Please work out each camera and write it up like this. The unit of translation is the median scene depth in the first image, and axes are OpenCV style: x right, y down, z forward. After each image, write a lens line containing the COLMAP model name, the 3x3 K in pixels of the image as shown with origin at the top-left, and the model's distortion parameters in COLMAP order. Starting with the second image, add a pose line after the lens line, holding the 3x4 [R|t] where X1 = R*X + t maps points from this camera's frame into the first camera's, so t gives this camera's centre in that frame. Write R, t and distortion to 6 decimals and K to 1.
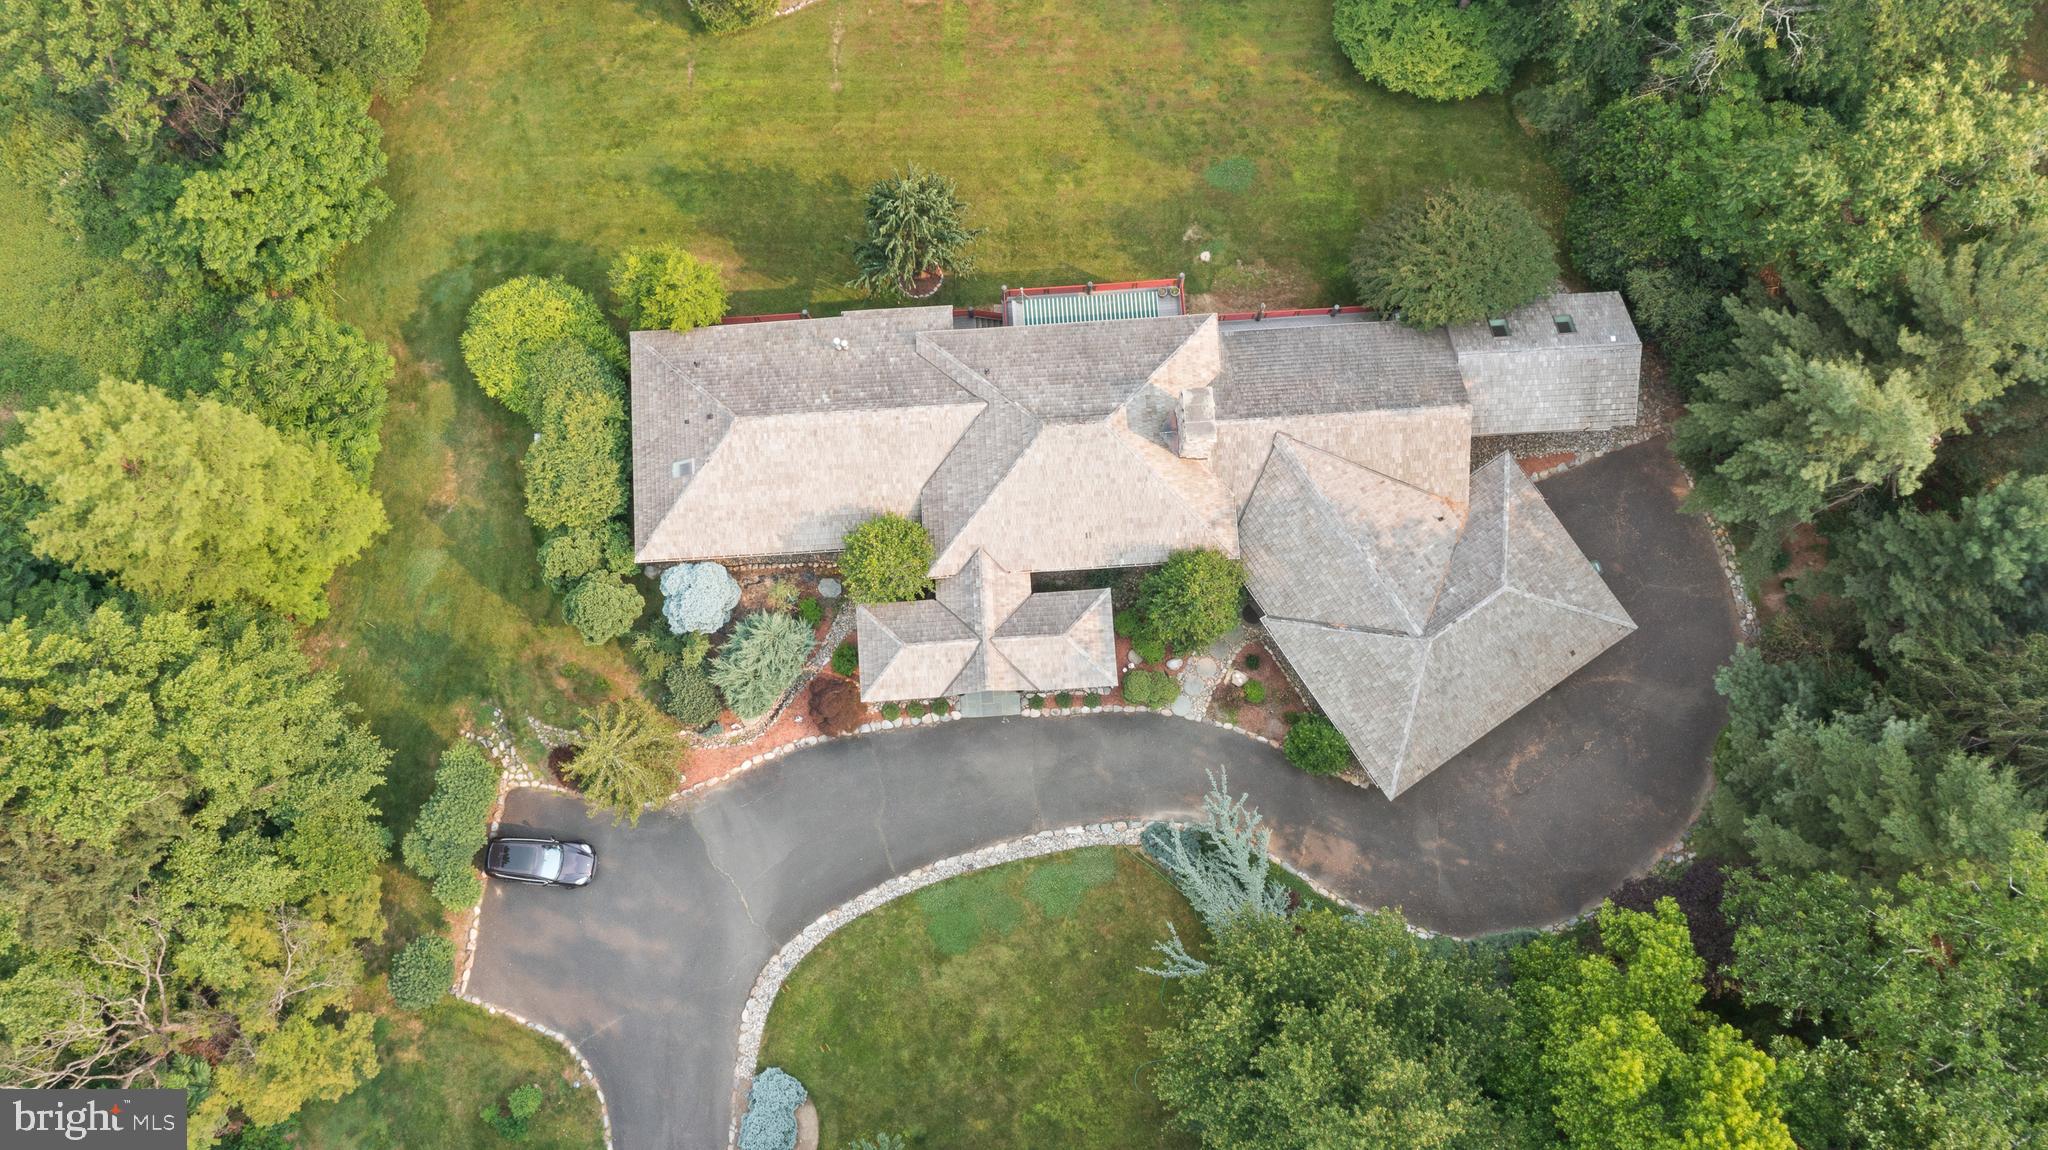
lens RADIAL K [[1623.7, 0, 1024.0], [0, 1623.7, 575.0], [0, 0, 1]] dist [-0.010907, -0.004427]
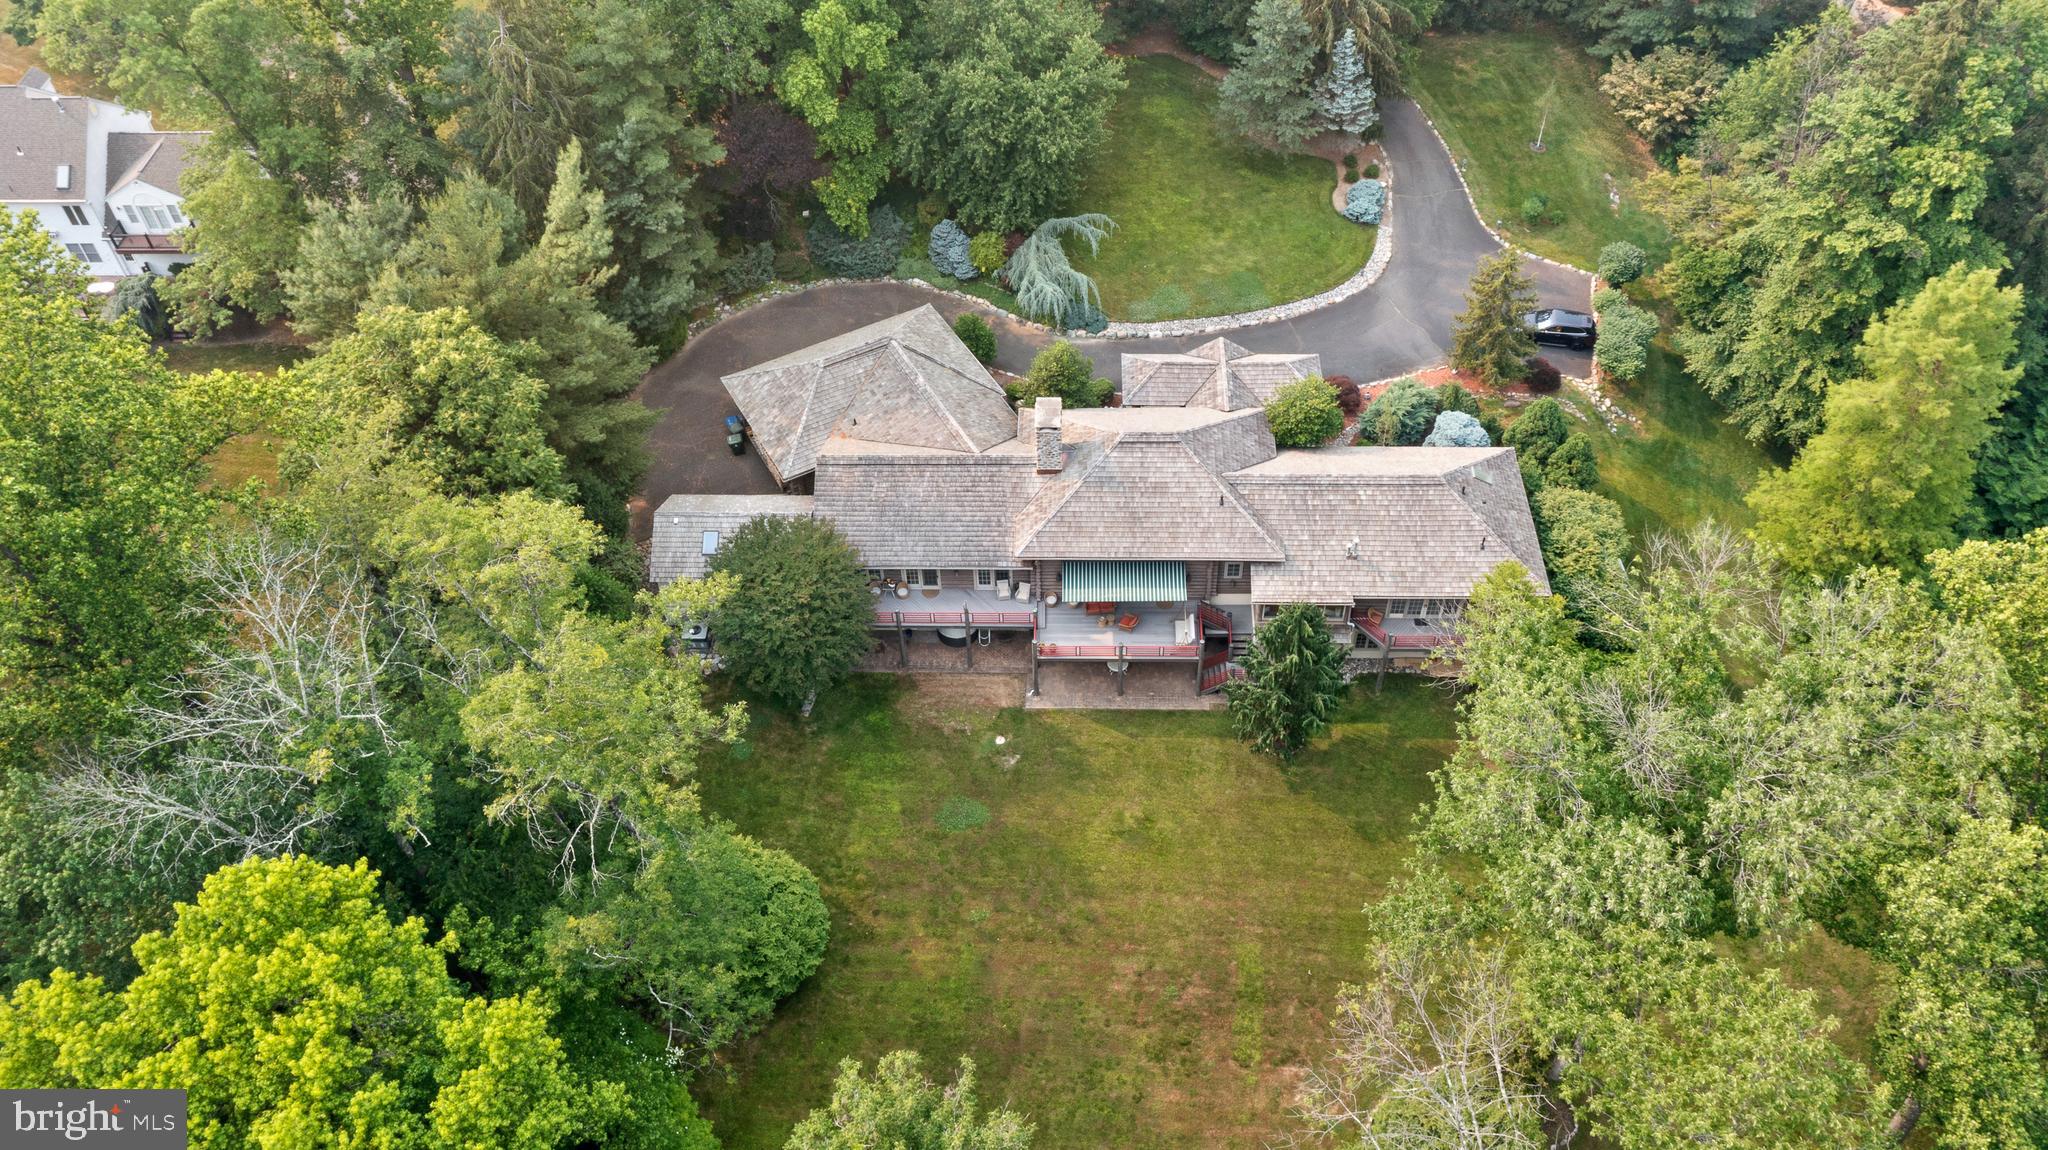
lens RADIAL K [[1623.7, 0, 1024.0], [0, 1623.7, 575.0], [0, 0, 1]] dist [-0.010907, -0.004427]
pose [[-0.994650, -0.034707, 0.097297, 0.001576], [0.098743, -0.596153, 0.796775, -1.062384], [0.030350, 0.802120, 0.596391, 0.346970]]
